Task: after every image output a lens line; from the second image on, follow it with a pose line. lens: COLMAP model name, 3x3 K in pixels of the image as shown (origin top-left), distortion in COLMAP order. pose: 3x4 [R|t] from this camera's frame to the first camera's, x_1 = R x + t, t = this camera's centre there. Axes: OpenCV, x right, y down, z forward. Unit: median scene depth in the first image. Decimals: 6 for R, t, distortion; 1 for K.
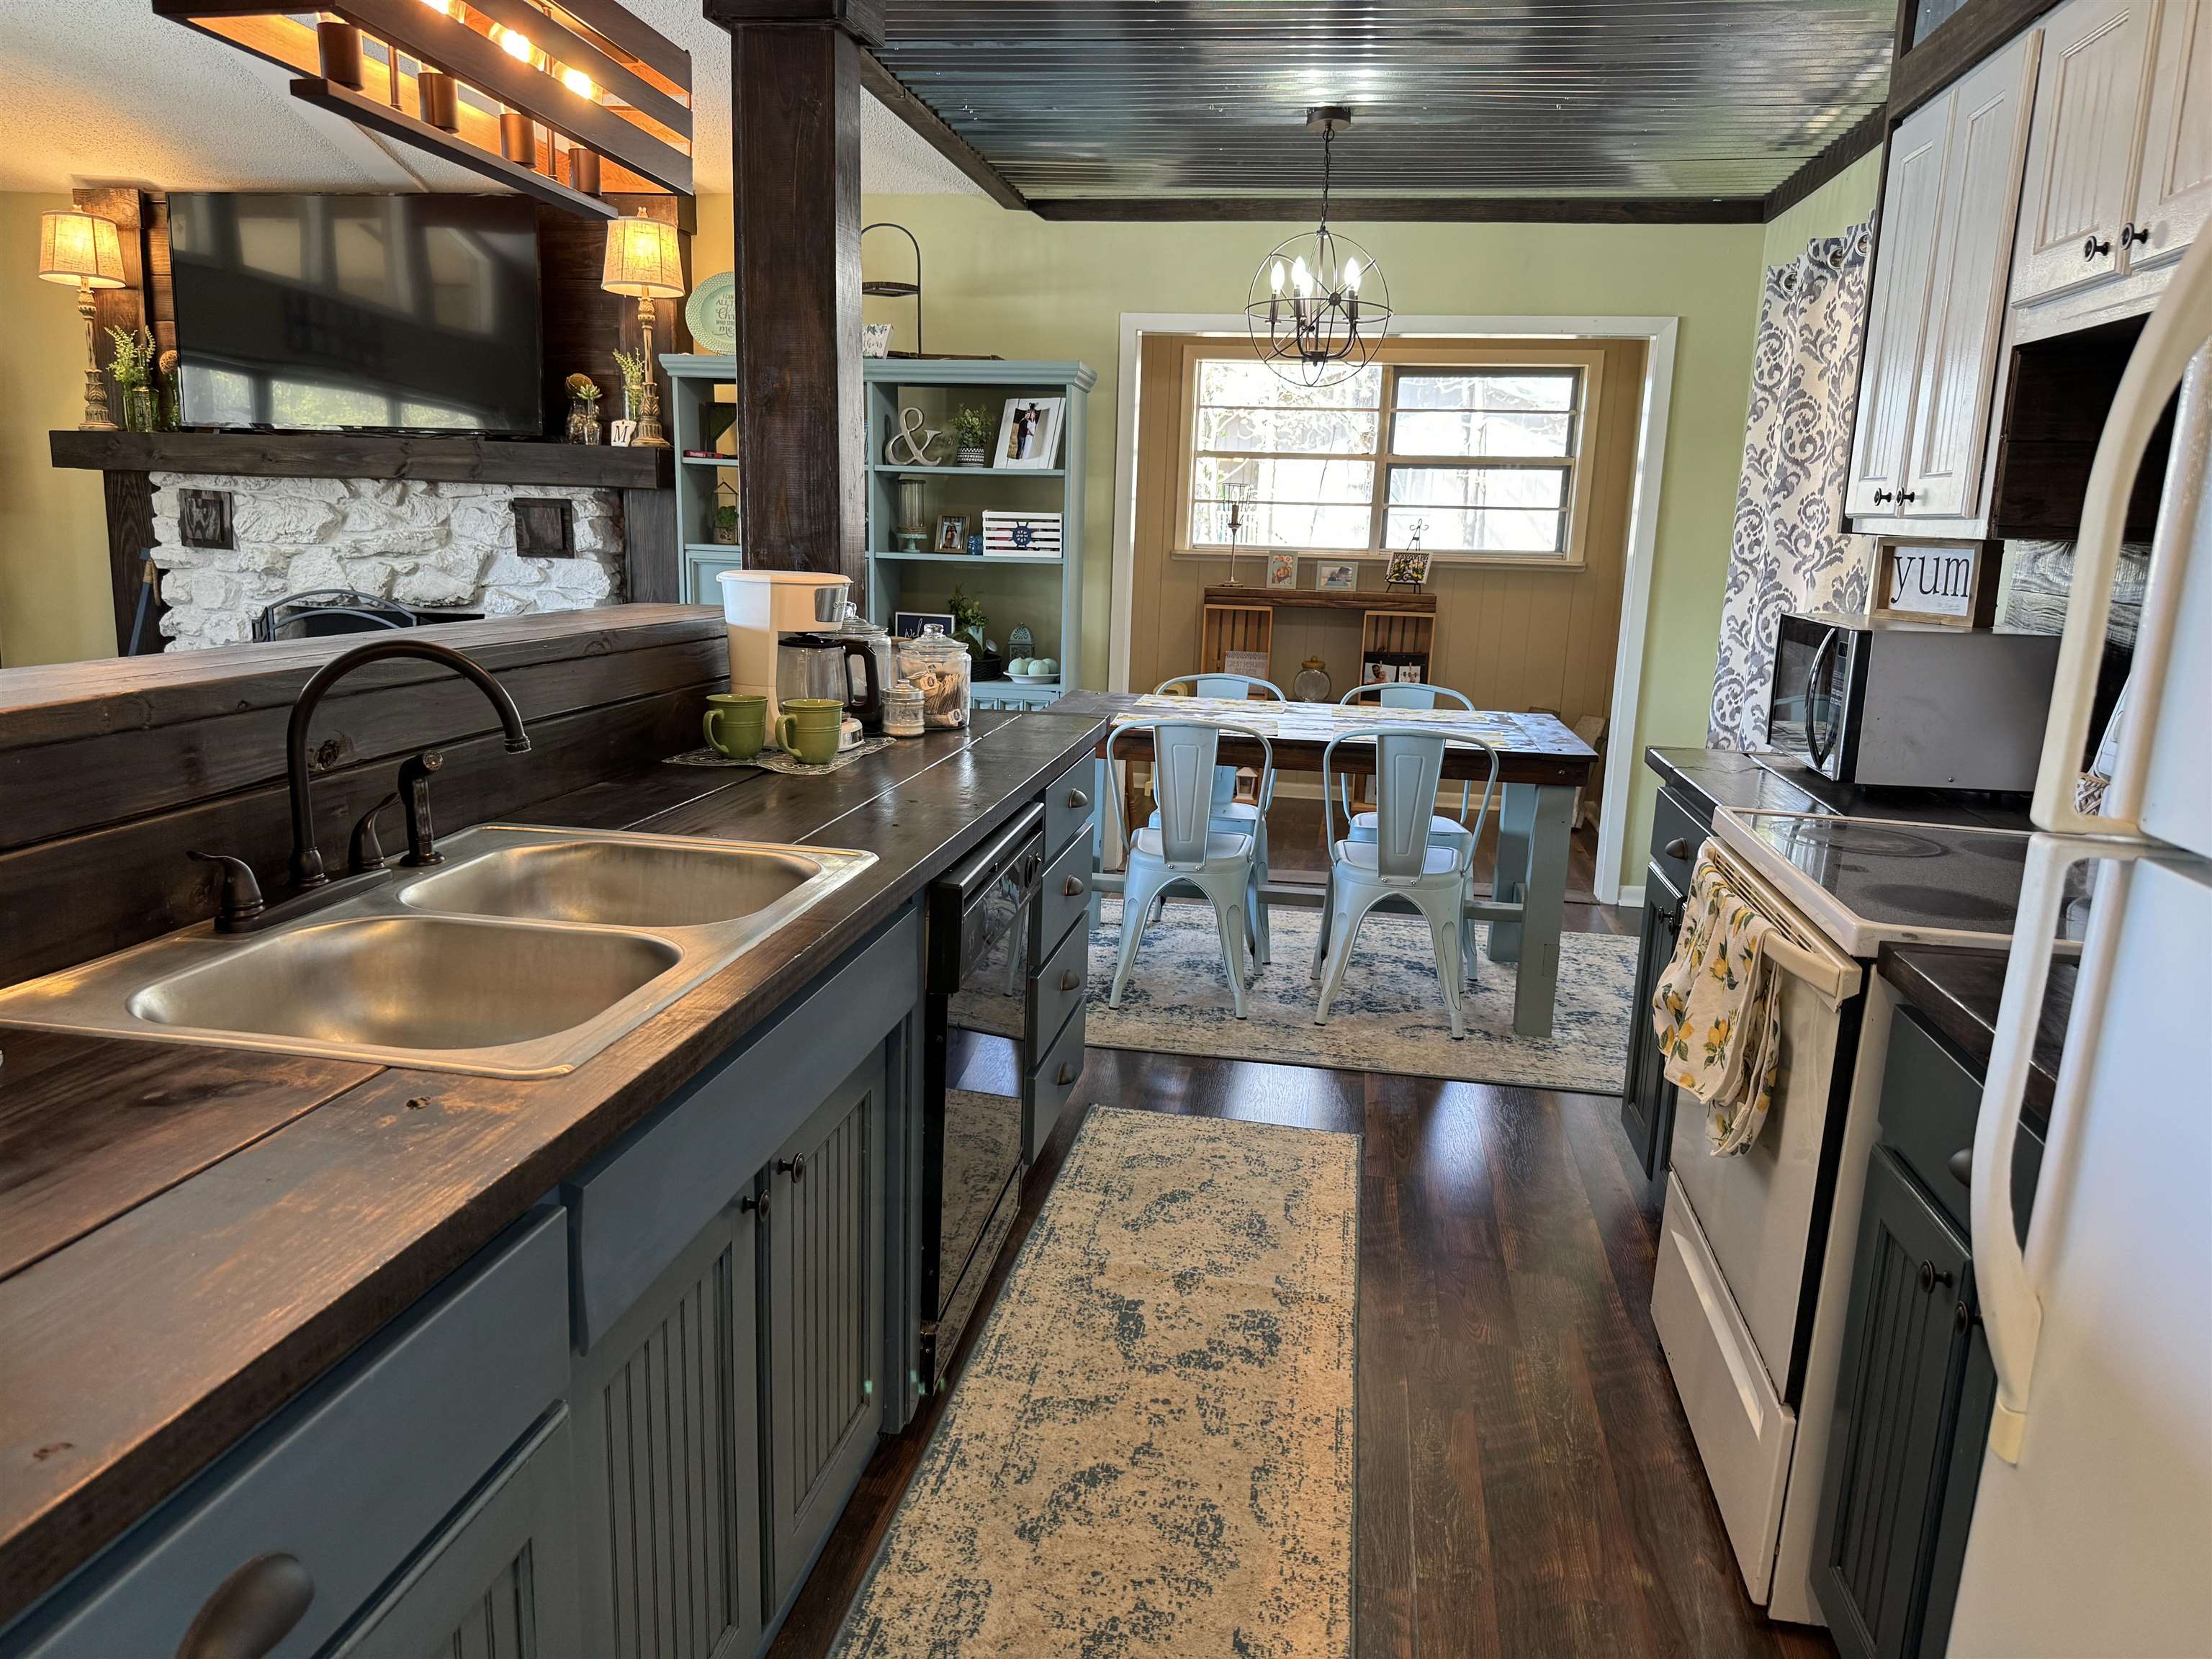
lens RADIAL K [[1541.9, 0, 1174.3], [0, 1541.9, 828.6], [0, 0, 1]] dist [0.084817, -0.124687]
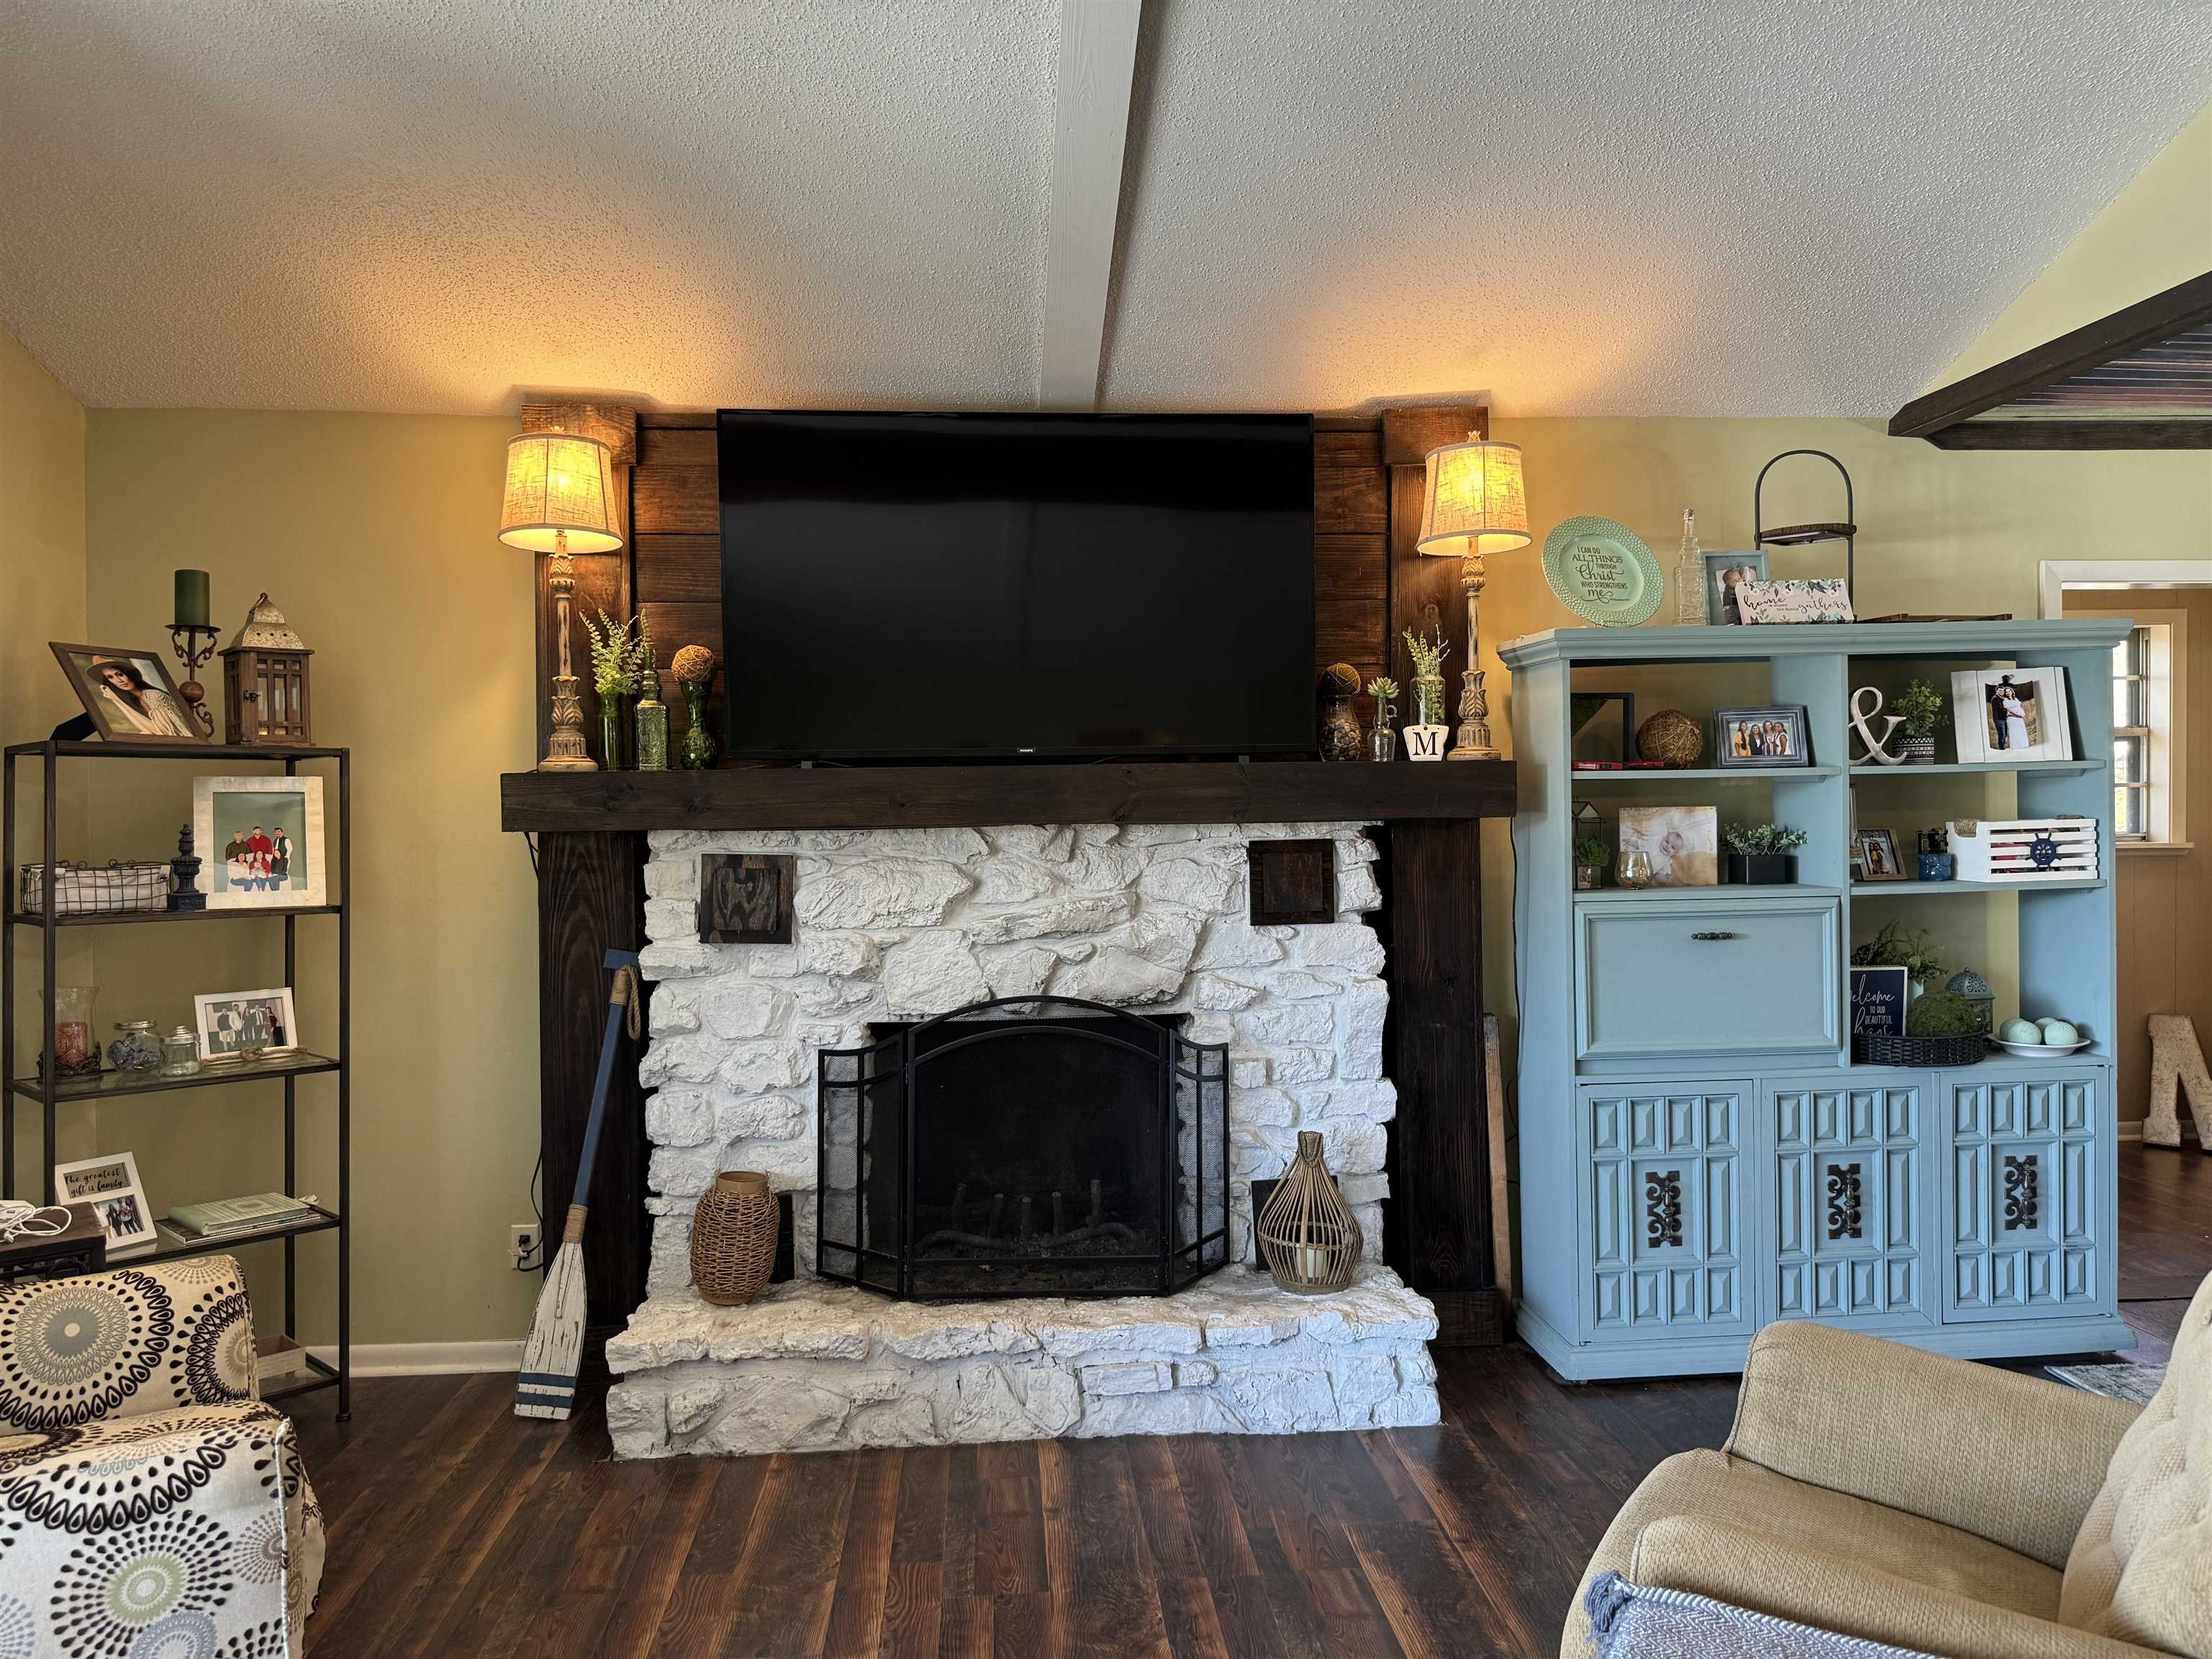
lens RADIAL K [[1580.9, 0, 1106.0], [0, 1580.9, 829.5], [0, 0, 1]] dist [0.075709, -0.097366]
pose [[0.974072, -0.051600, 0.220275, -0.626283], [0.091579, 0.980238, -0.175349, -0.099419], [-0.206874, 0.190975, 0.959548, 0.342256]]
